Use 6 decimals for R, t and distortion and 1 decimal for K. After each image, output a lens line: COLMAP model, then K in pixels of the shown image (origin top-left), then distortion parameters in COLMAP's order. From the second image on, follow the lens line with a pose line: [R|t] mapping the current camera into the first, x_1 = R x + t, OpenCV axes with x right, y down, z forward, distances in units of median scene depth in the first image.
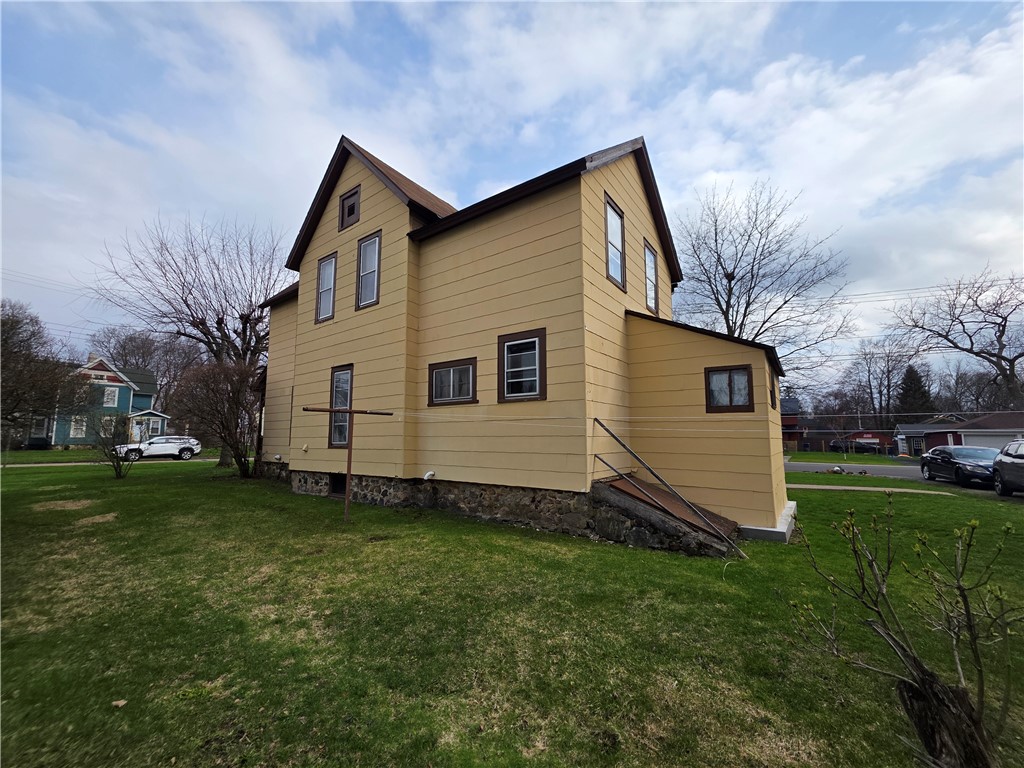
lens RADIAL K [[408.7, 0, 510.8], [0, 408.7, 388.8], [0, 0, 1]] dist [0.043227, -0.022887]
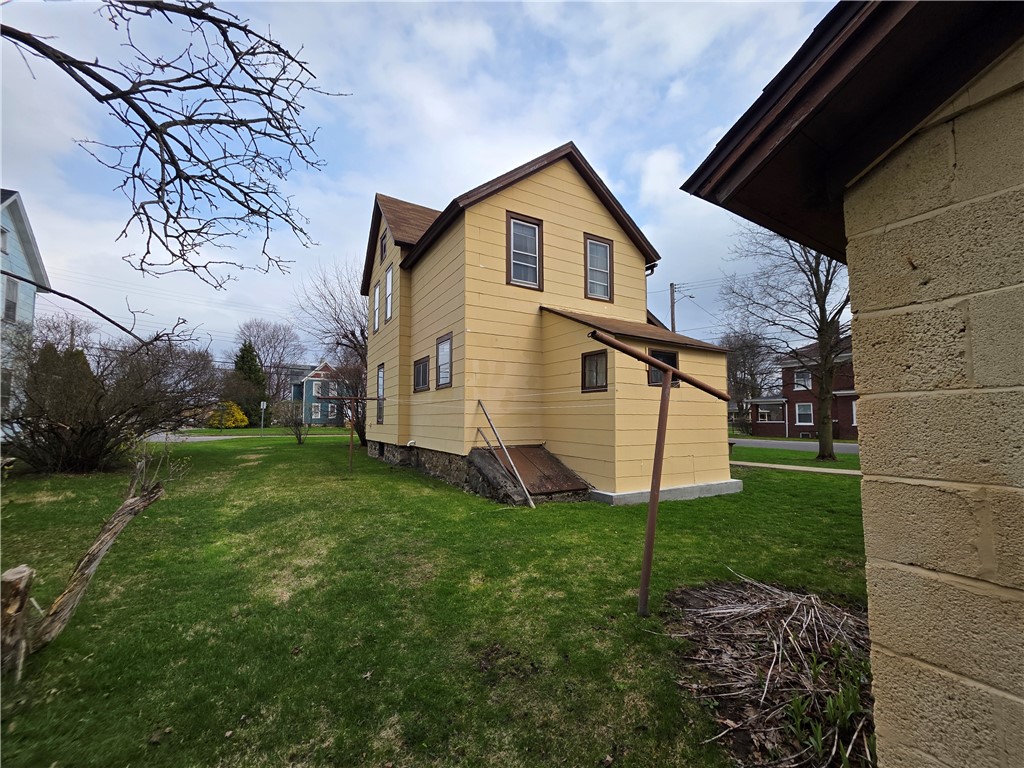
lens RADIAL K [[404.4, 0, 507.9], [0, 404.4, 388.9], [0, 0, 1]] dist [-0.003896, -0.000088]
pose [[0.916319, -0.029606, -0.399352, 0.619219], [0.045613, 0.998489, 0.030637, 0.002643], [0.397842, -0.046289, 0.916286, -0.095783]]
